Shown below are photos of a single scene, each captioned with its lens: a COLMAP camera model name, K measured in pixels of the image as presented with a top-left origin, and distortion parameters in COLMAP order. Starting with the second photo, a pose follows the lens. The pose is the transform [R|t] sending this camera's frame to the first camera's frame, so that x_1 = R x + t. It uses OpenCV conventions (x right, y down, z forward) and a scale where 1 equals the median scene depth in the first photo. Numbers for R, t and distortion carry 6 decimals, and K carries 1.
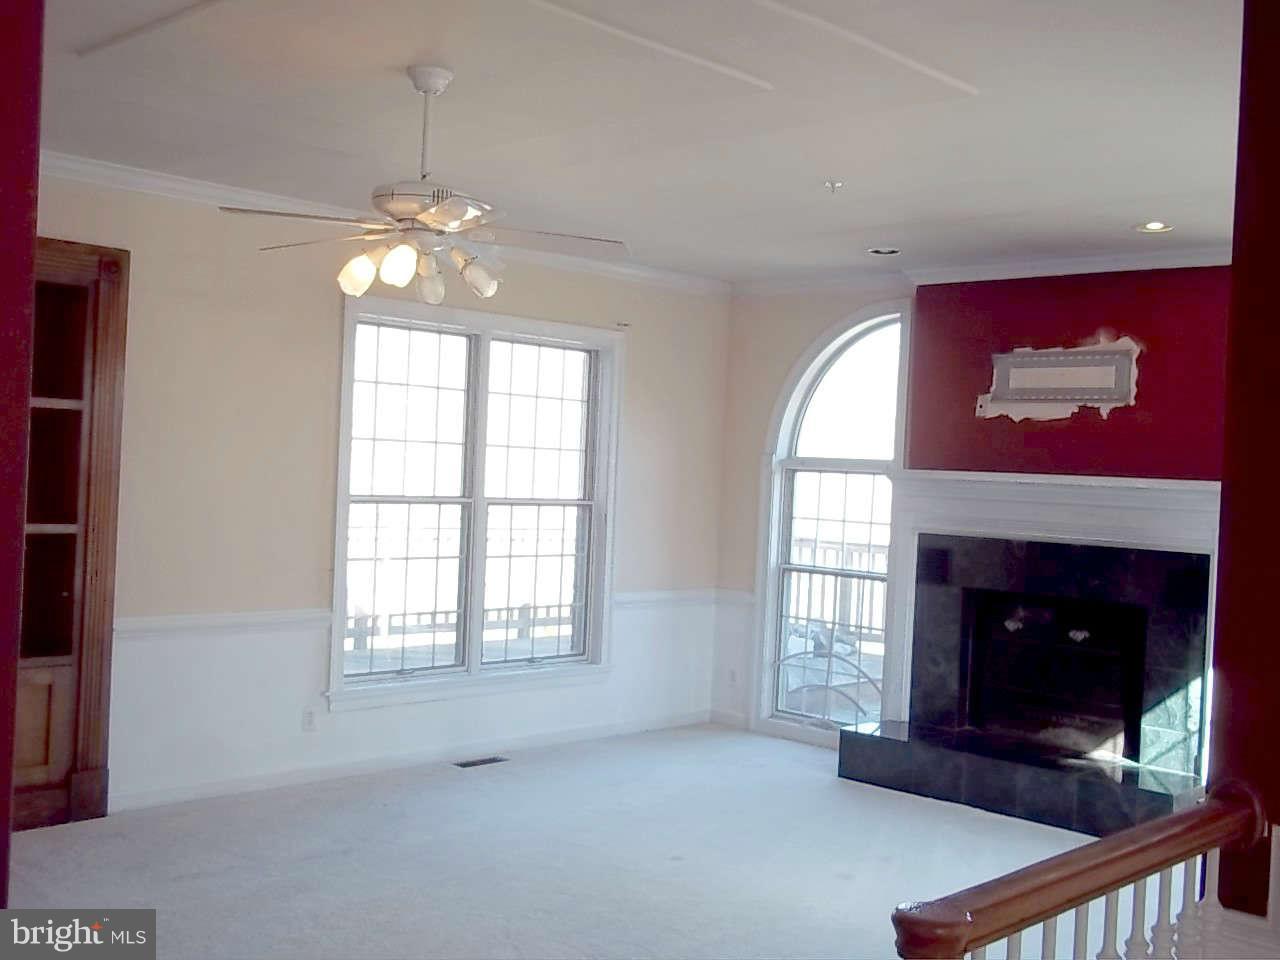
lens RADIAL K [[1386.2, 0, 640.0], [0, 1386.2, 480.0], [0, 0, 1]] dist [0.014908, 0.004733]
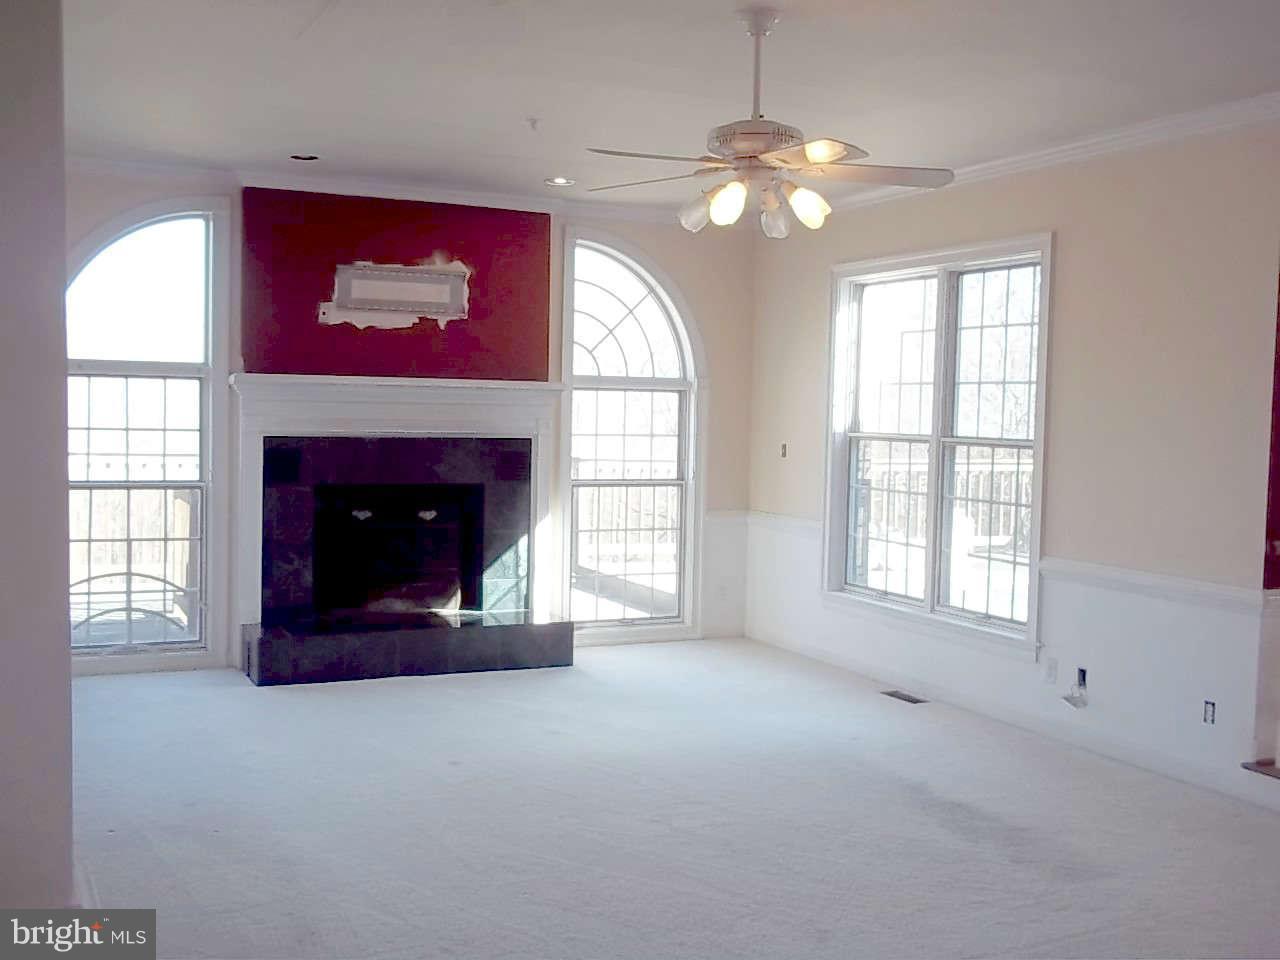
lens RADIAL K [[1386.2, 0, 640.0], [0, 1386.2, 480.0], [0, 0, 1]] dist [0.014908, 0.004733]
pose [[0.358781, -0.089015, 0.929168, -0.706672], [0.003787, 0.995573, 0.093914, -0.026593], [-0.933414, -0.030176, 0.357530, 0.418425]]
